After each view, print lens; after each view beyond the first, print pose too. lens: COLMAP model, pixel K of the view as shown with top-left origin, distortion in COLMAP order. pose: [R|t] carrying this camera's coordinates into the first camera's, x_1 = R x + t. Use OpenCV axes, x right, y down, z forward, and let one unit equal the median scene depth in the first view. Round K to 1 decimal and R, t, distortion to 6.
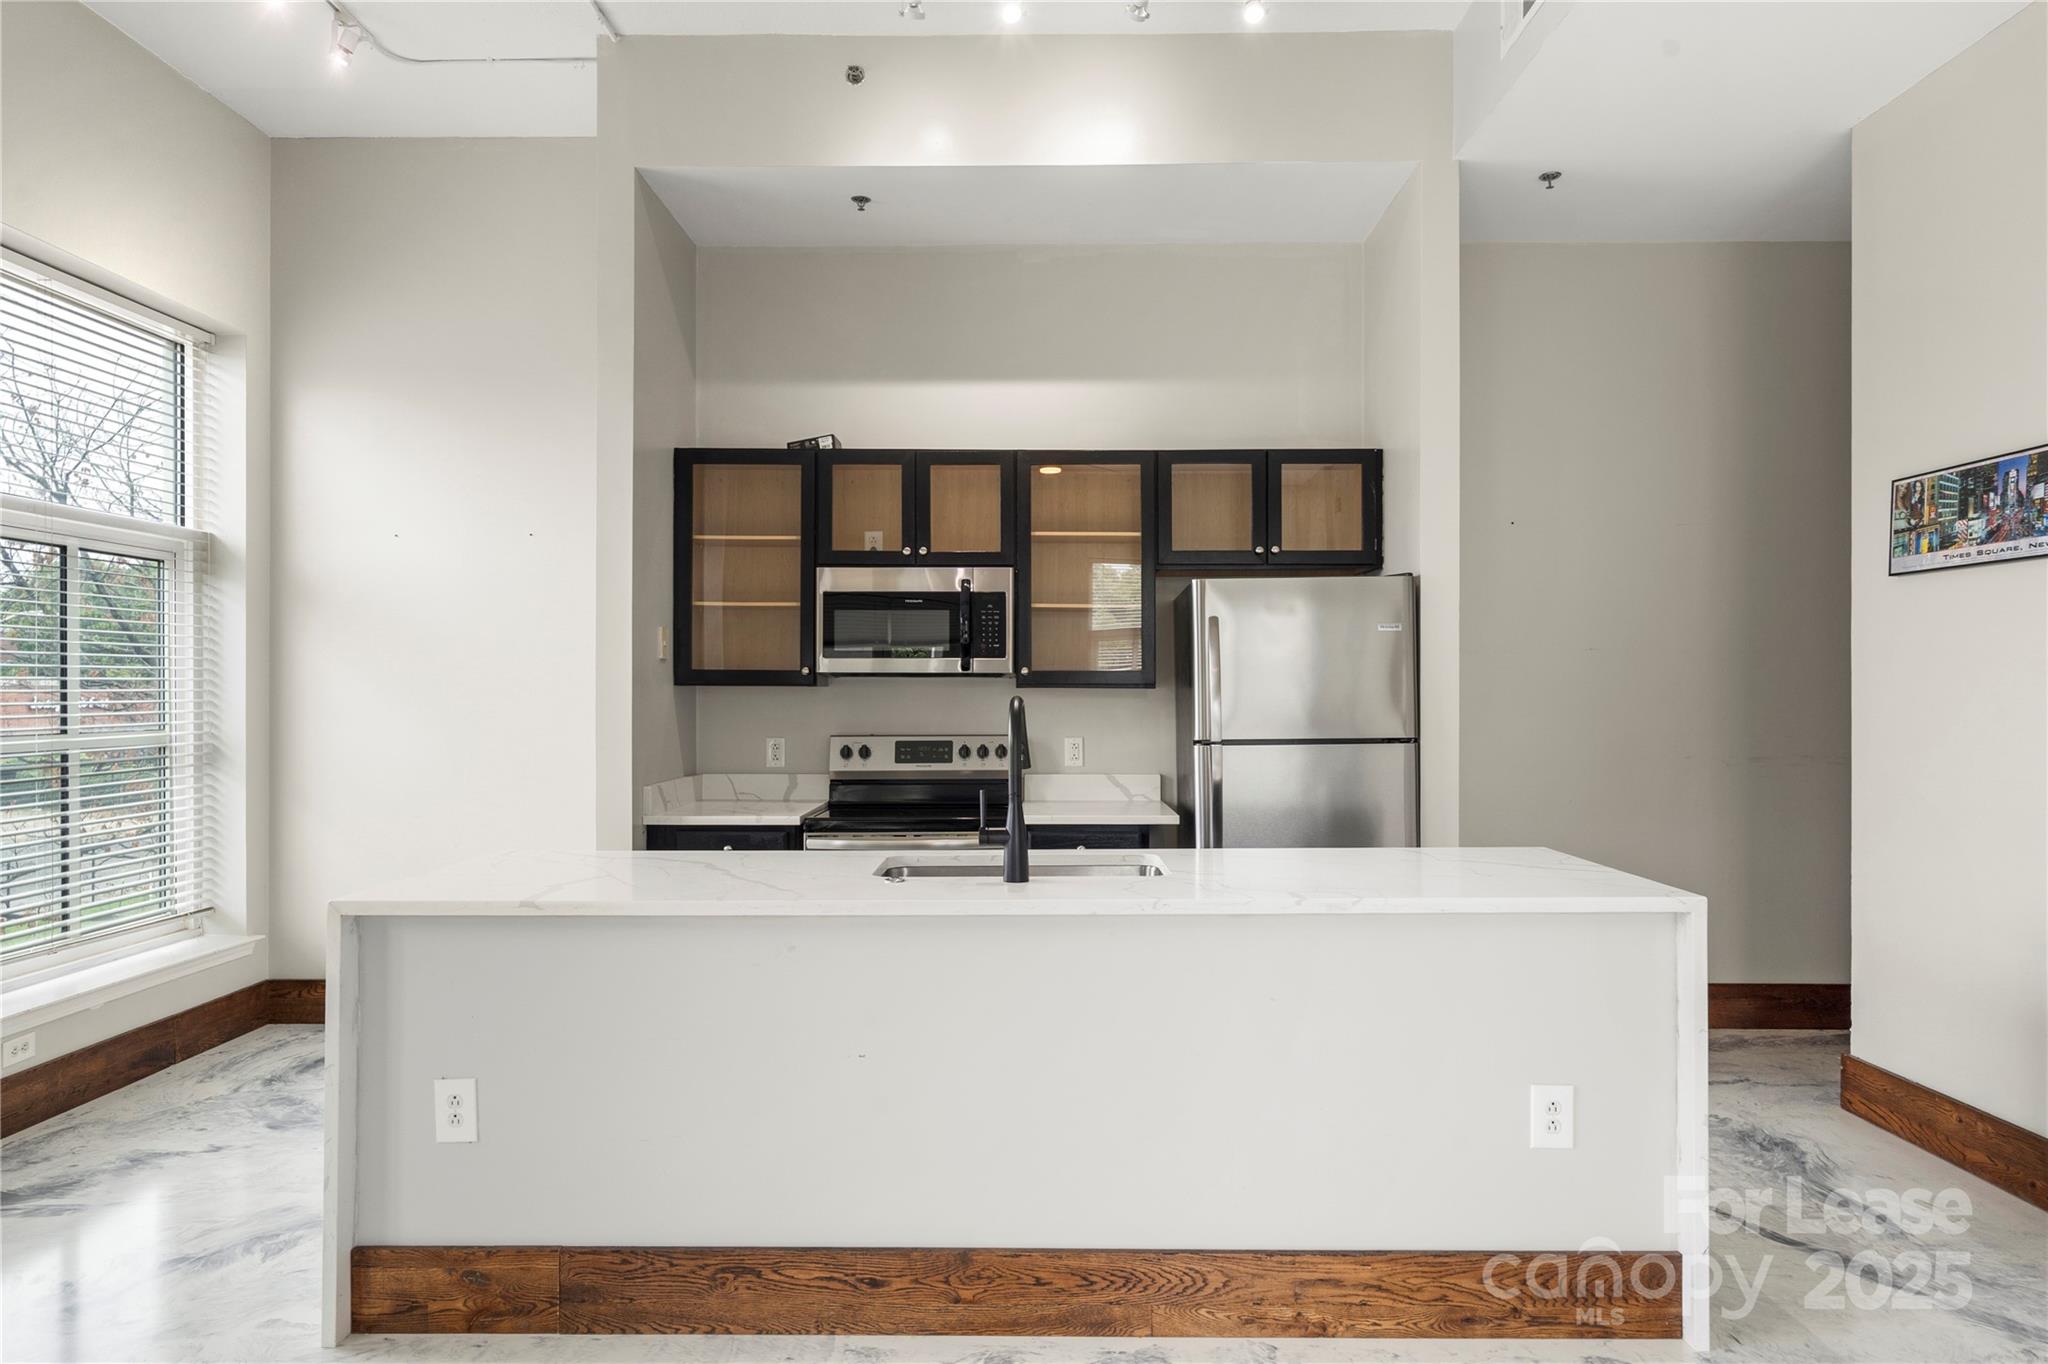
lens RADIAL K [[1262.4, 0, 1024.3], [0, 1262.4, 686.5], [0, 0, 1]] dist [-0.000908, 0.002456]
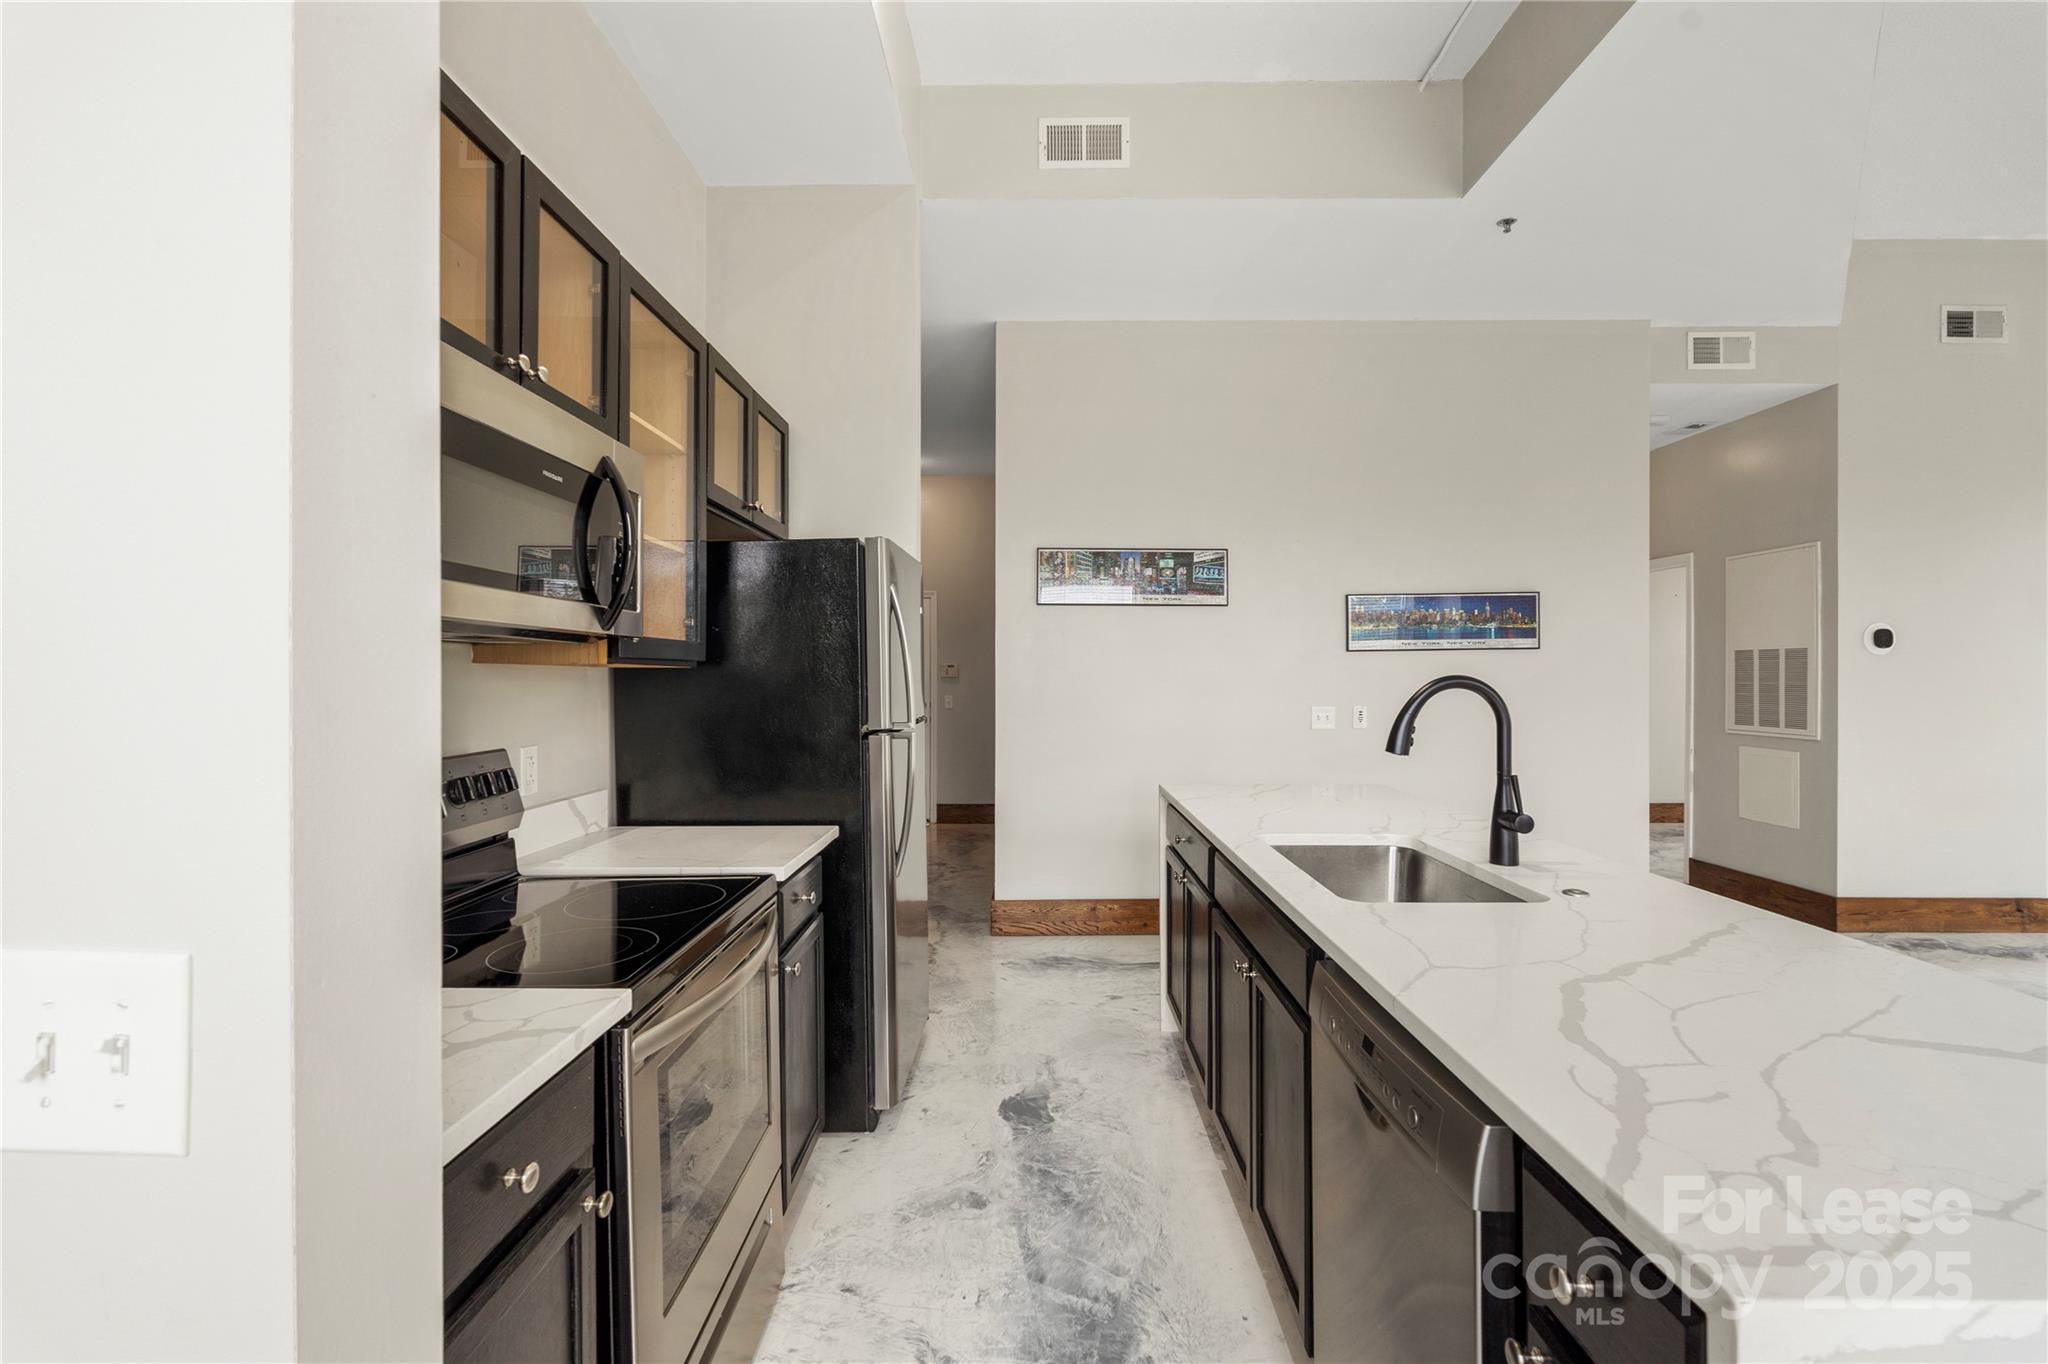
lens RADIAL K [[911.1, 0, 1023.8], [0, 911.1, 673.9], [0, 0, 1]] dist [-0.004155, 0.000456]
pose [[-0.000871, 0.001338, 0.999999, -0.439886], [-0.004754, 0.999988, -0.001342, 0.005587], [-0.999988, -0.004755, -0.000864, 0.850844]]
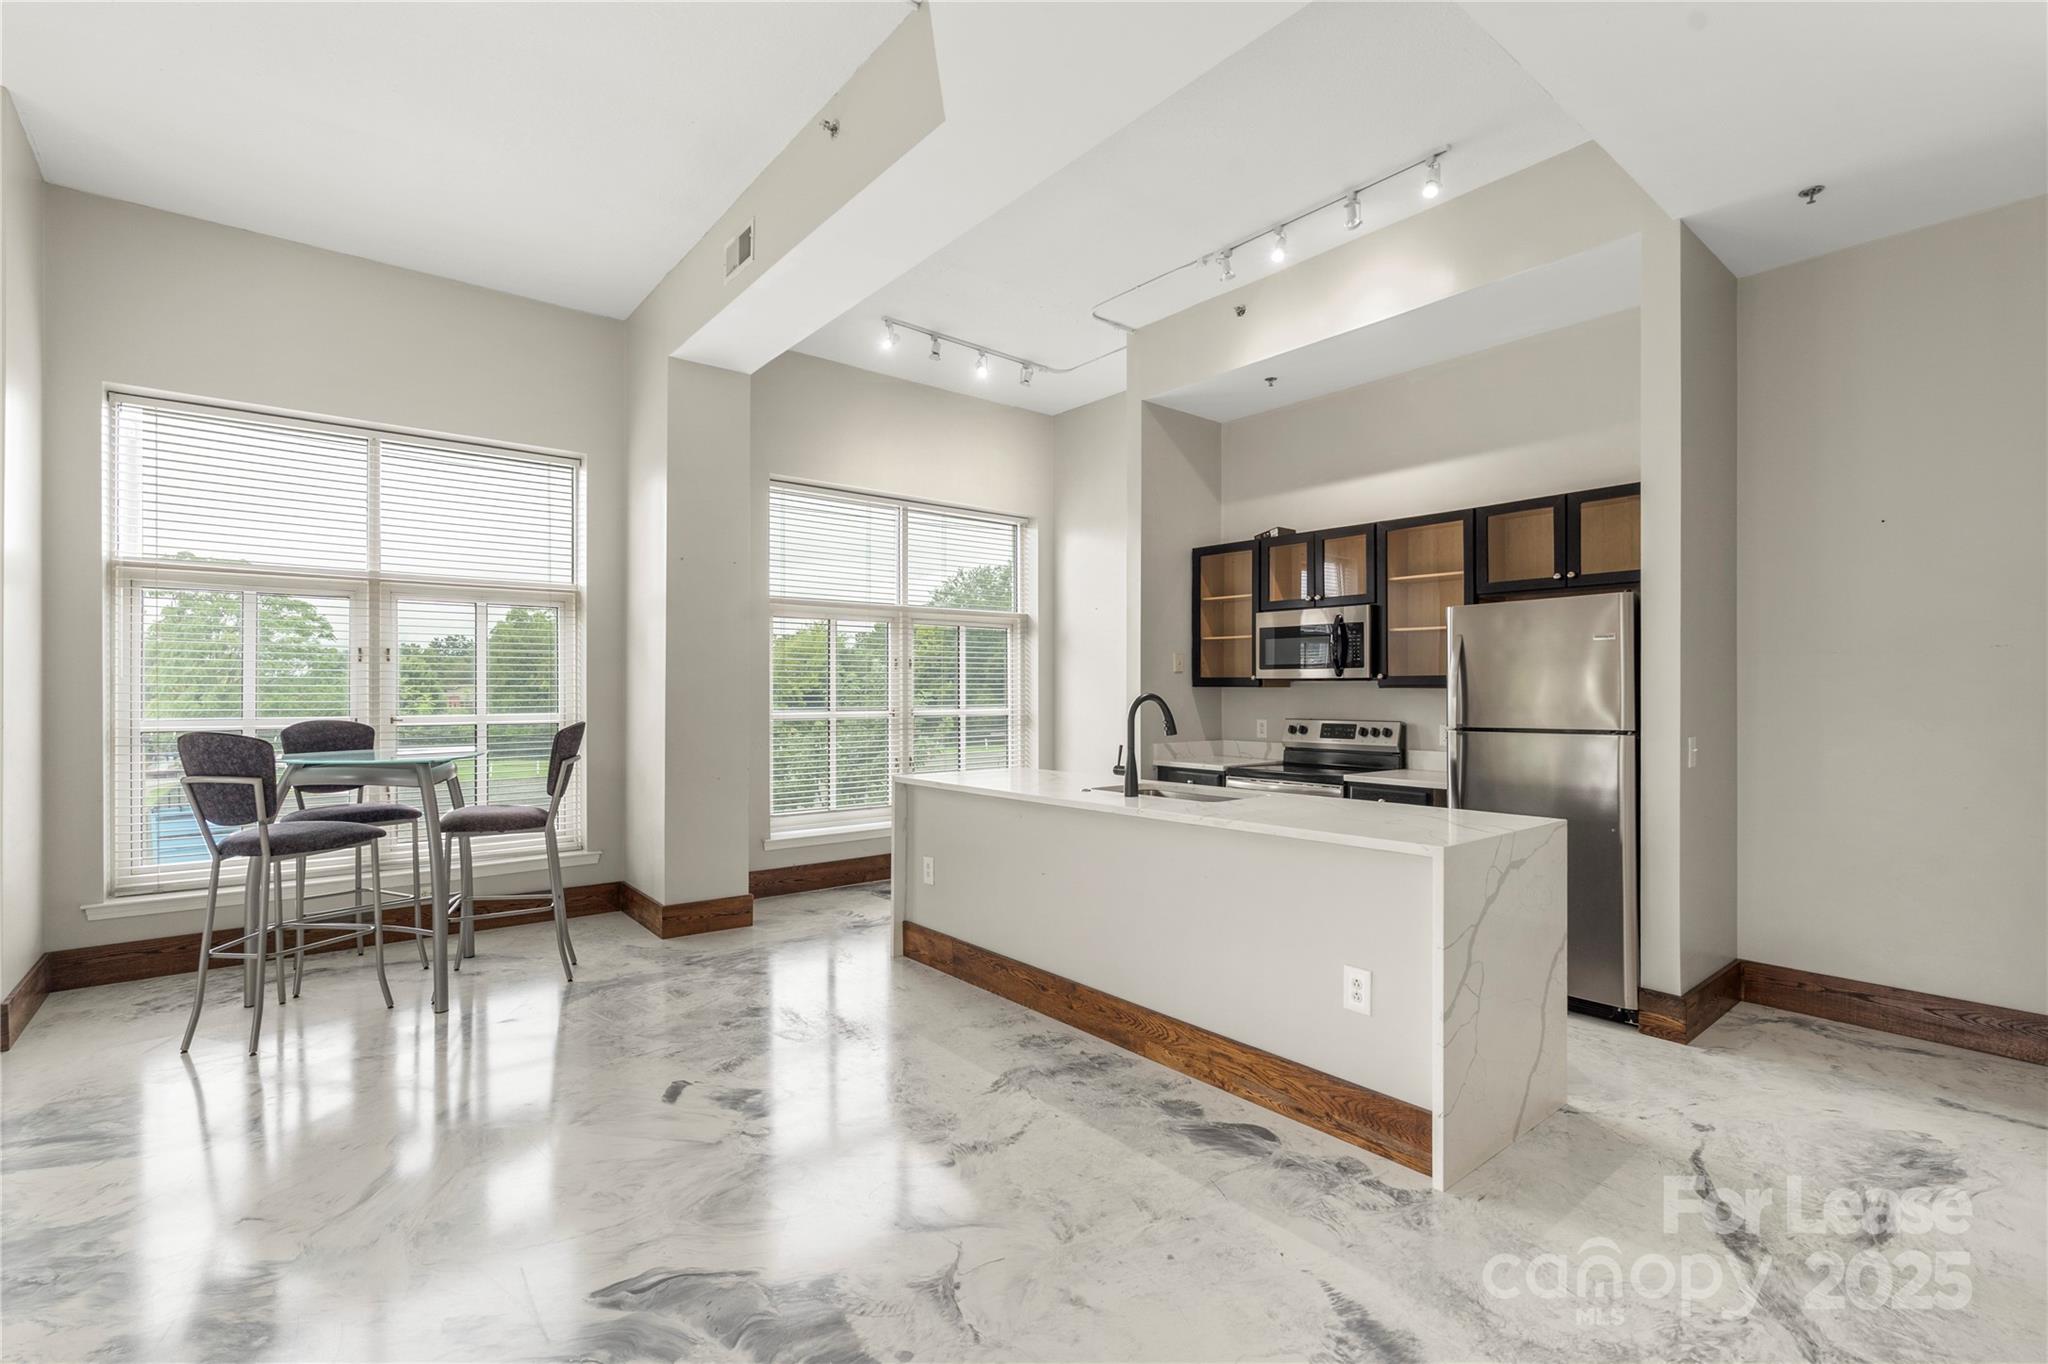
lens RADIAL K [[911.1, 0, 1028.5], [0, 911.1, 687.6], [0, 0, 1]] dist [-0.004155, 0.000456]
pose [[0.646402, -0.001066, -0.762996, 0.549928], [0.002362, 0.999997, 0.000604, -0.001225], [0.762993, -0.002193, 0.646403, 0.031579]]
